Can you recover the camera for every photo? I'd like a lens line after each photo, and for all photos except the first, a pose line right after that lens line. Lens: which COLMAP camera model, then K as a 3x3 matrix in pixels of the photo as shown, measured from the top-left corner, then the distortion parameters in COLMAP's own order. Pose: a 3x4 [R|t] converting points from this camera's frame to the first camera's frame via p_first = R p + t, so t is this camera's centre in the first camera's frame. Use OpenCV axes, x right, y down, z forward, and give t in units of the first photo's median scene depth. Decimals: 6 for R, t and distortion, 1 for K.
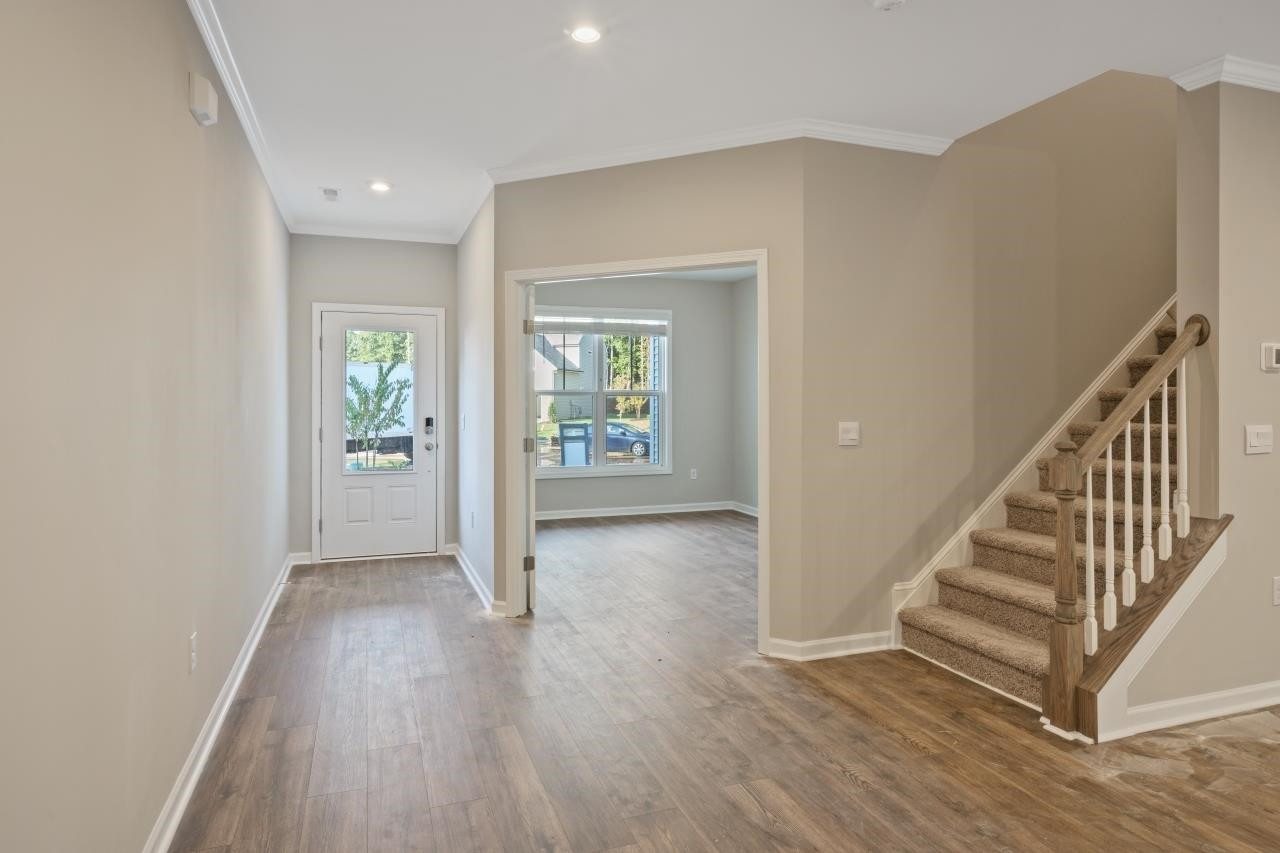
lens RADIAL K [[793.8, 0, 641.6], [0, 793.8, 397.8], [0, 0, 1]] dist [0.001180, 0.000525]
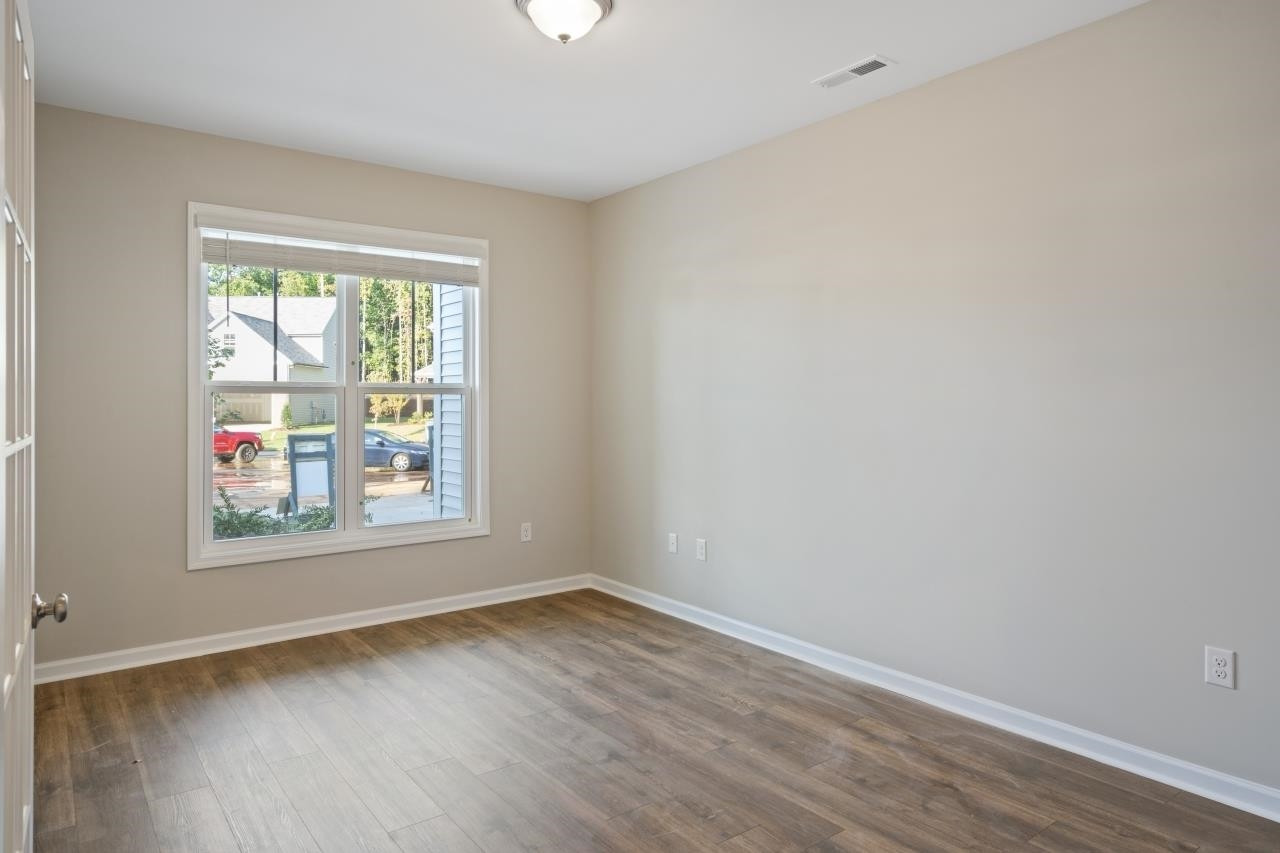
lens RADIAL K [[793.8, 0, 641.6], [0, 793.8, 397.8], [0, 0, 1]] dist [0.001180, 0.000525]
pose [[0.955153, -0.000200, 0.296113, -0.008654], [0.000529, 0.999999, -0.001032, 0.000308], [-0.296113, 0.001142, 0.955152, 0.157030]]
